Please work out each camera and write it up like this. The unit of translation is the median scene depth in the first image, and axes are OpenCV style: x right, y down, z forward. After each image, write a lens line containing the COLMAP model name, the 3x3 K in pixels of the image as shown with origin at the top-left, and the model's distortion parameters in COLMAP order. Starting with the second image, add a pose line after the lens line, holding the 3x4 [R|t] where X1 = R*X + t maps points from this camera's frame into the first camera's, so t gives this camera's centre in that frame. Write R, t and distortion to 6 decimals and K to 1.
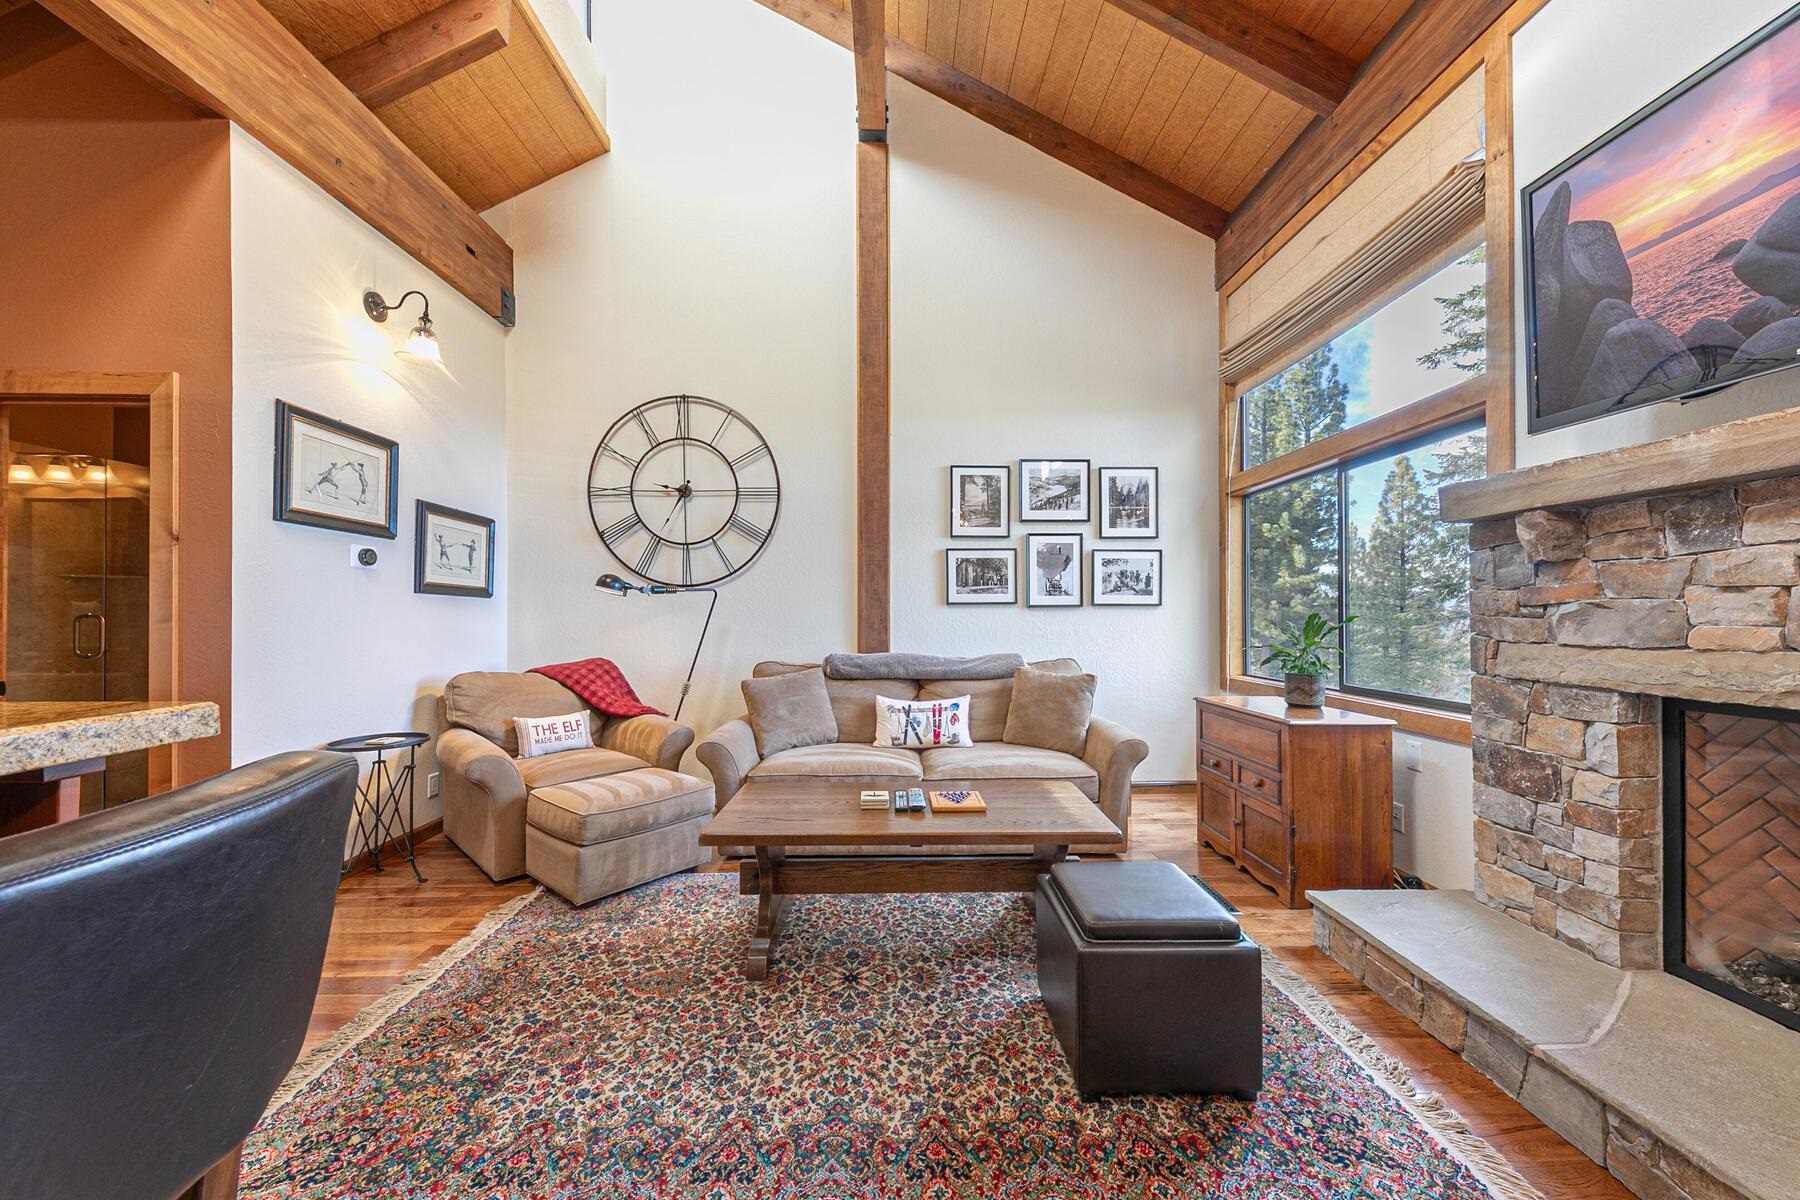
lens RADIAL K [[631.0, 0, 895.2], [0, 631.0, 608.5], [0, 0, 1]] dist [0.015219, -0.005798]
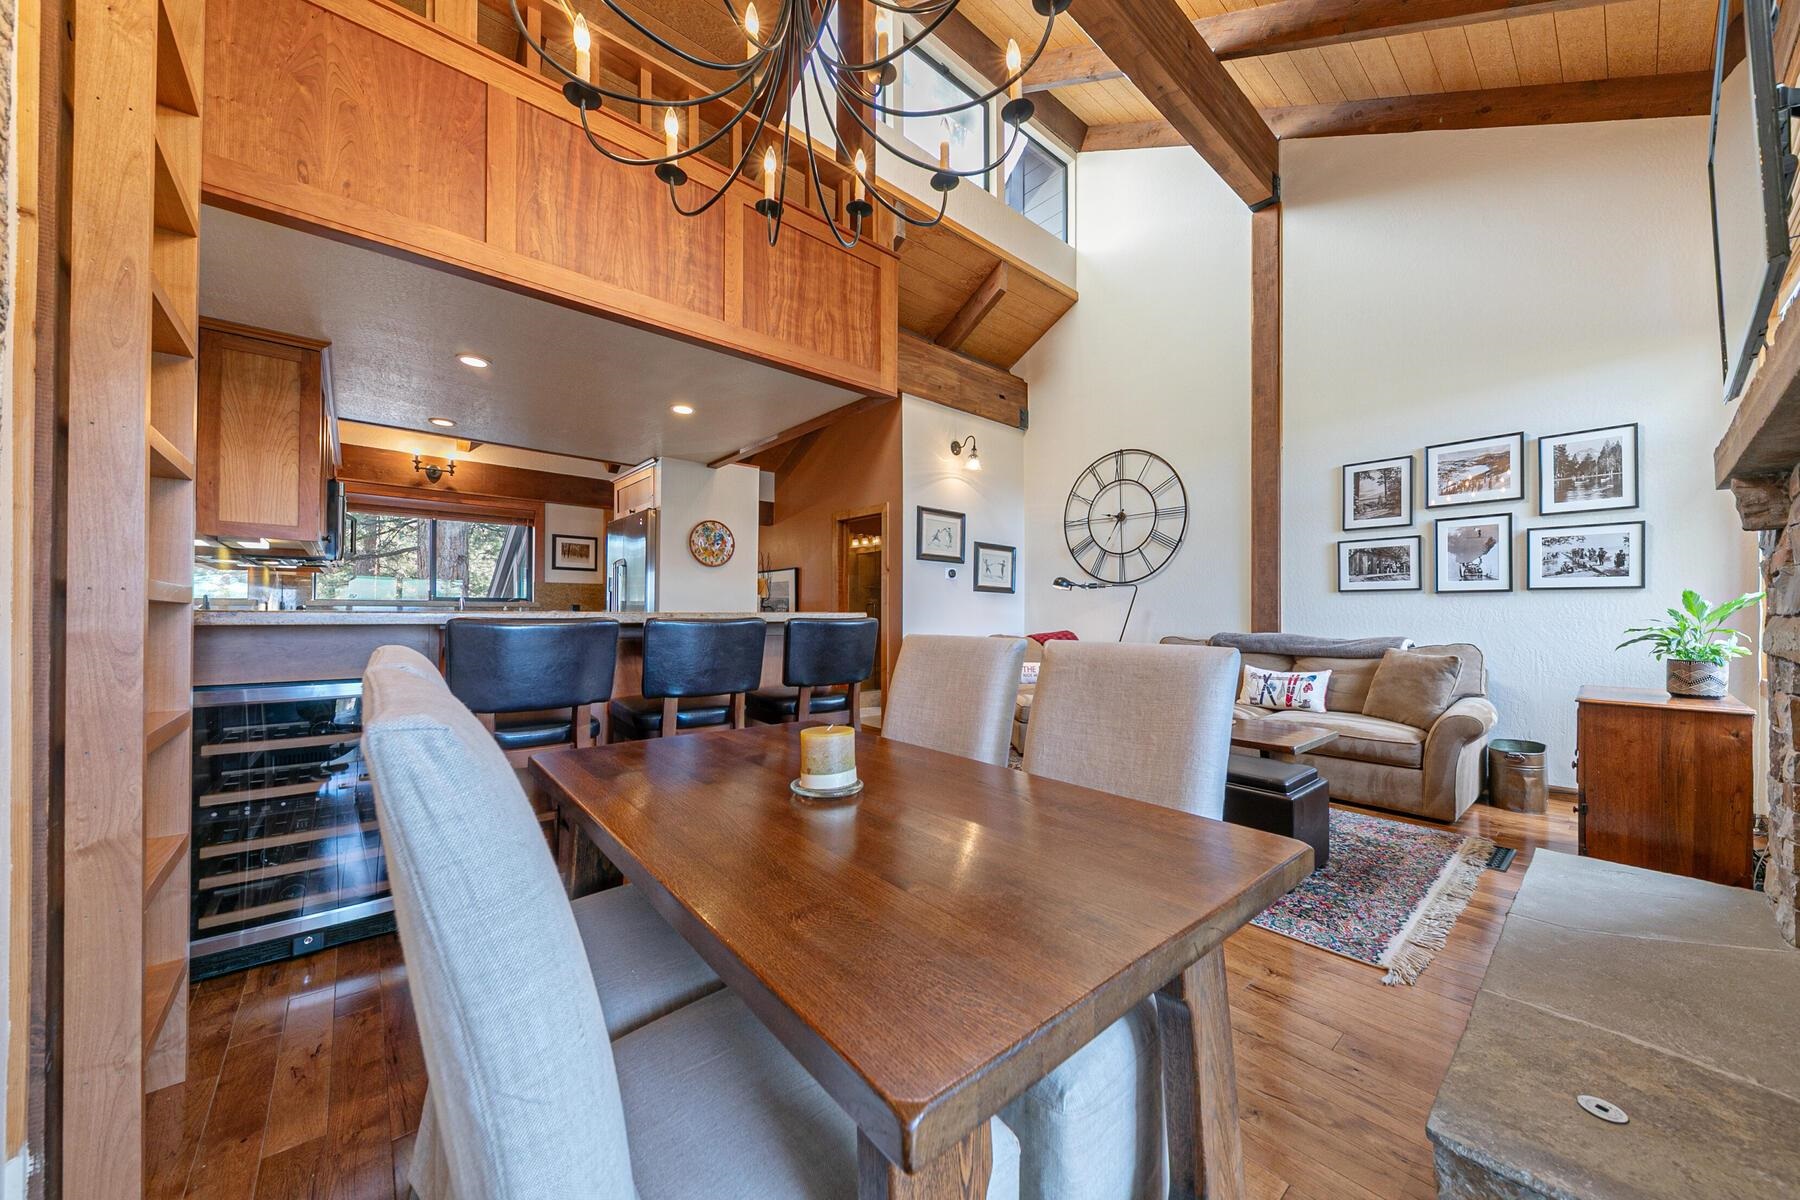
lens RADIAL K [[608.5, 0, 903.8], [0, 608.5, 608.2], [0, 0, 1]] dist [0.002026, 0.000202]
pose [[0.641138, 0.000034, -0.767425, 0.675815], [0.001077, 0.999999, 0.000944, 0.033396], [0.767425, -0.001432, 0.641138, -0.436233]]
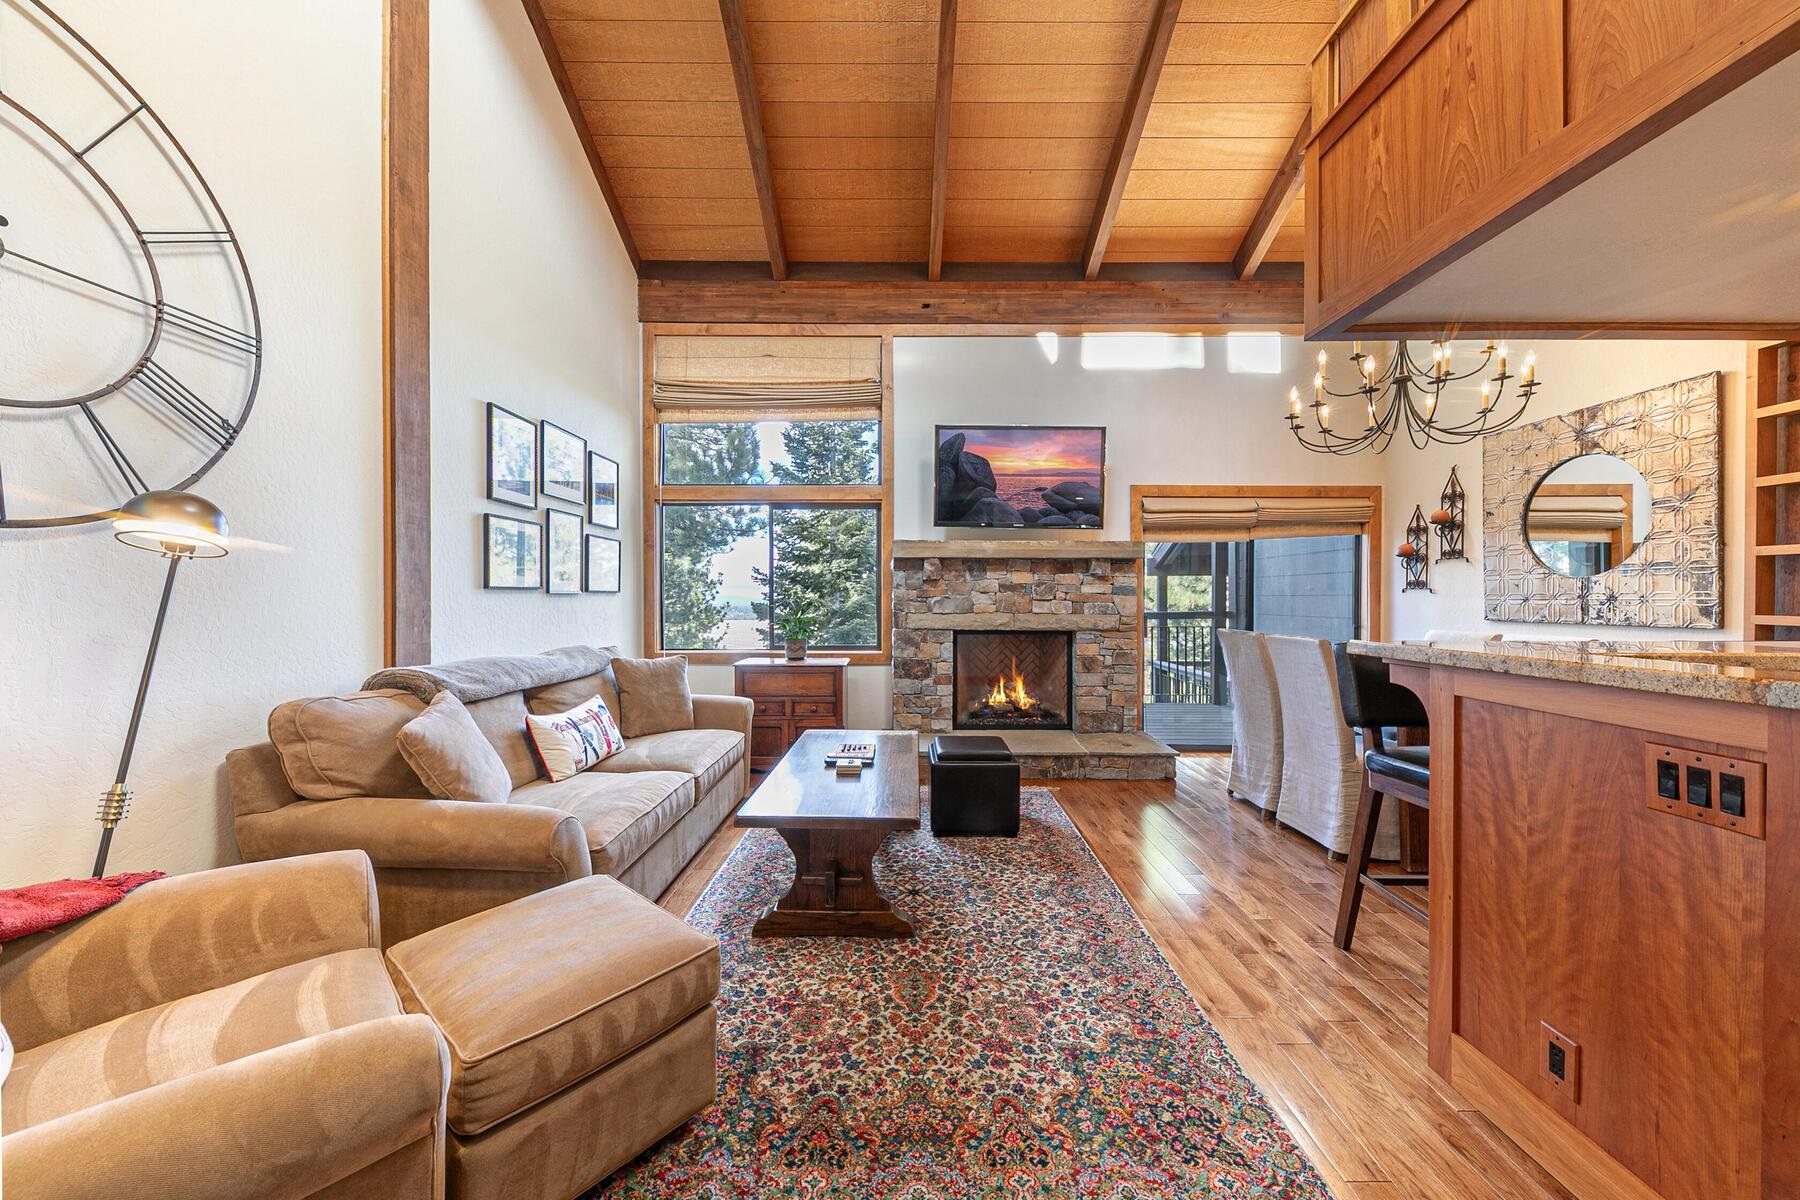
lens RADIAL K [[636.8, 0, 911.0], [0, 636.8, 594.3], [0, 0, 1]] dist [0.000991, -0.000006]
pose [[0.002619, 0.007303, 0.999970, -1.091015], [-0.011390, 0.999909, -0.007273, 0.001514], [-0.999932, -0.011370, 0.002702, 0.822703]]
